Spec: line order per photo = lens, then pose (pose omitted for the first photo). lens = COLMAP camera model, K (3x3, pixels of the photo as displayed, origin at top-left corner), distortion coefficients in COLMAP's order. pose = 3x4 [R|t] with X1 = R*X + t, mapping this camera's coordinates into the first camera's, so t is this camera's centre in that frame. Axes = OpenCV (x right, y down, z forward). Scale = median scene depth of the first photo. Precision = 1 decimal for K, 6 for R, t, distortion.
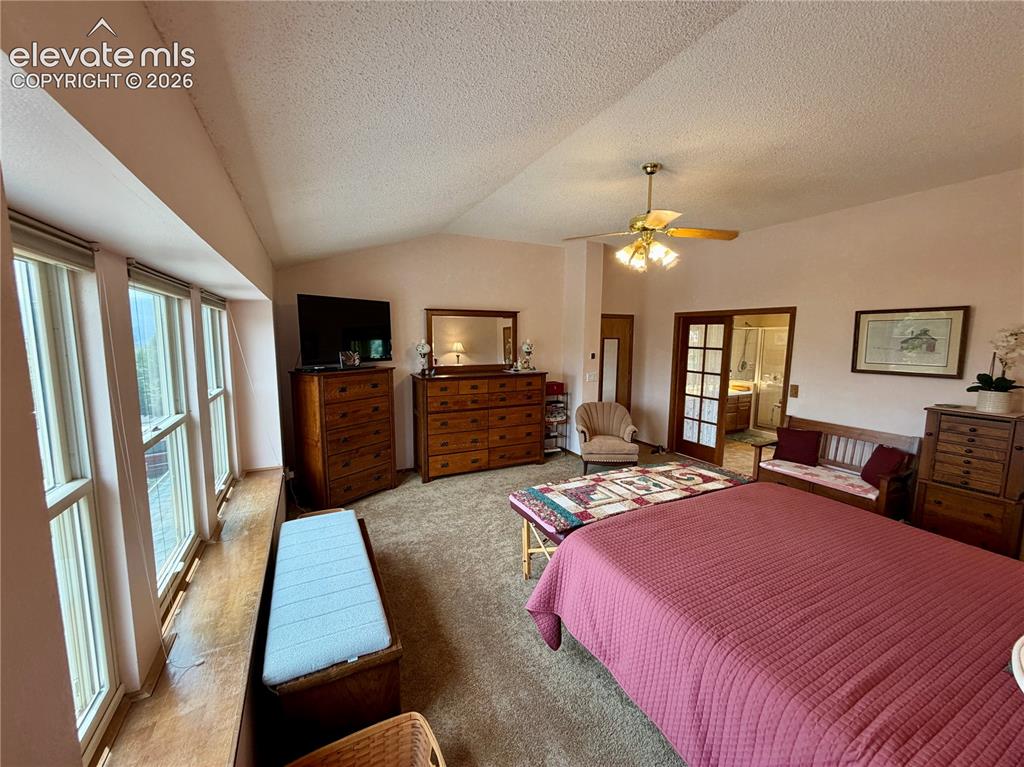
lens RADIAL K [[407.3, 0, 508.8], [0, 407.3, 380.7], [0, 0, 1]] dist [-0.000864, -0.000271]
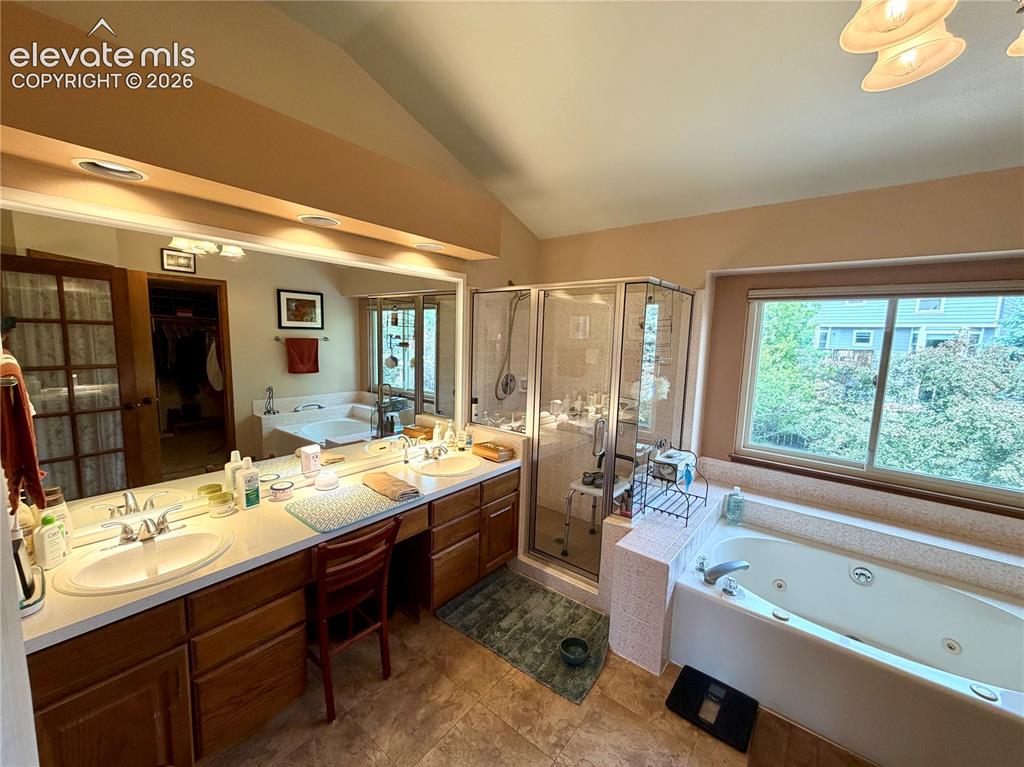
lens RADIAL K [[407.3, 0, 511.4], [0, 407.3, 381.7], [0, 0, 1]] dist [-0.000864, -0.000271]
pose [[0.911034, -0.032438, 0.411052, 0.948362], [0.027490, 0.999461, 0.017946, -0.111304], [-0.411413, -0.005050, 0.911435, 1.435791]]
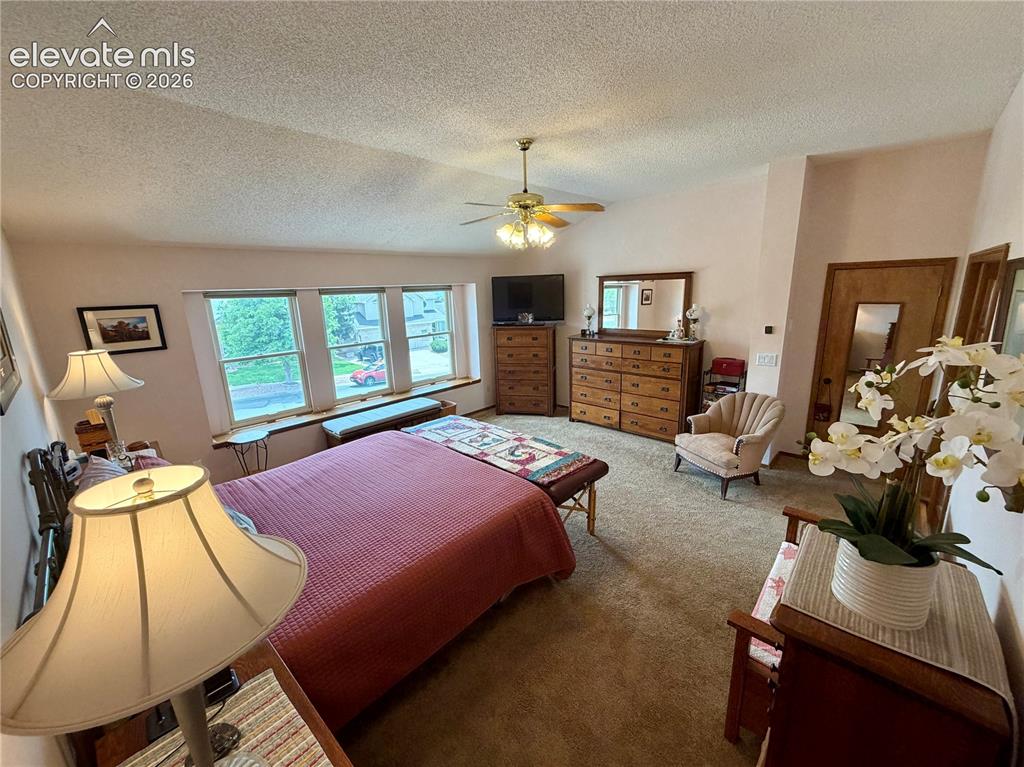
lens RADIAL K [[407.3, 0, 513.7], [0, 407.3, 380.2], [0, 0, 1]] dist [-0.000864, -0.000271]
pose [[0.351263, 0.191478, -0.916488, 1.226177], [-0.072742, 0.981487, 0.177178, -0.116273], [0.933447, 0.004431, 0.358688, 0.565620]]
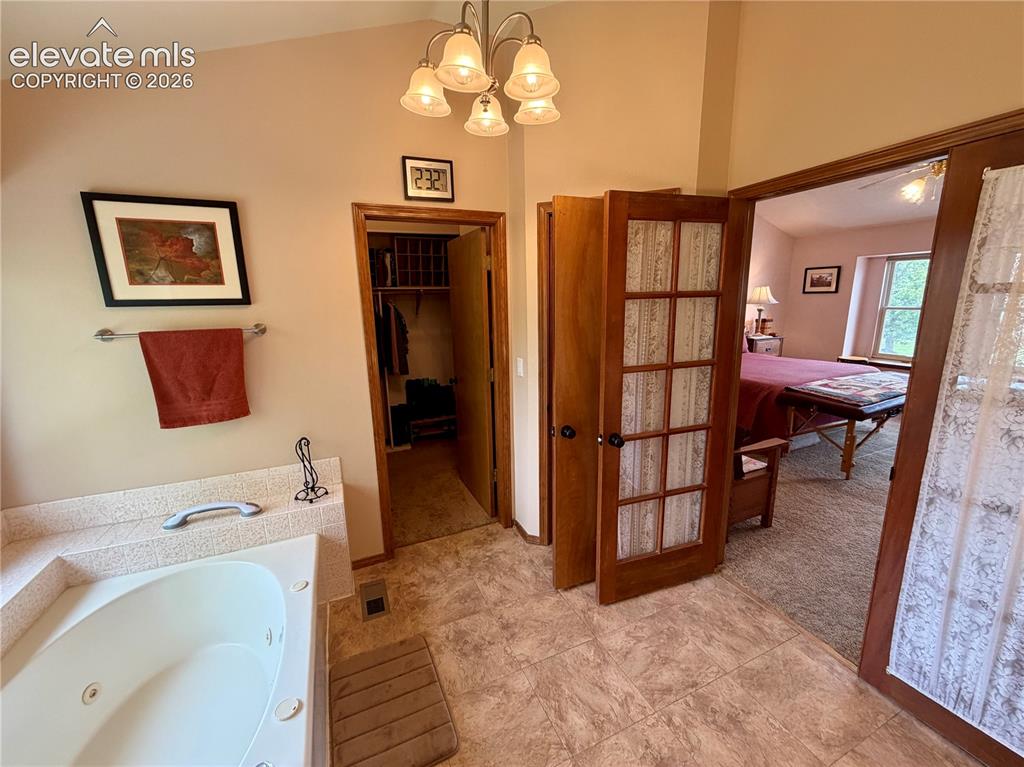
lens RADIAL K [[407.3, 0, 510.2], [0, 407.3, 379.4], [0, 0, 1]] dist [-0.000864, -0.000271]
pose [[-0.998534, 0.003356, 0.054027, 1.251630], [0.020347, 0.948155, 0.317157, -0.179955], [-0.050162, 0.317792, -0.946833, 2.021894]]
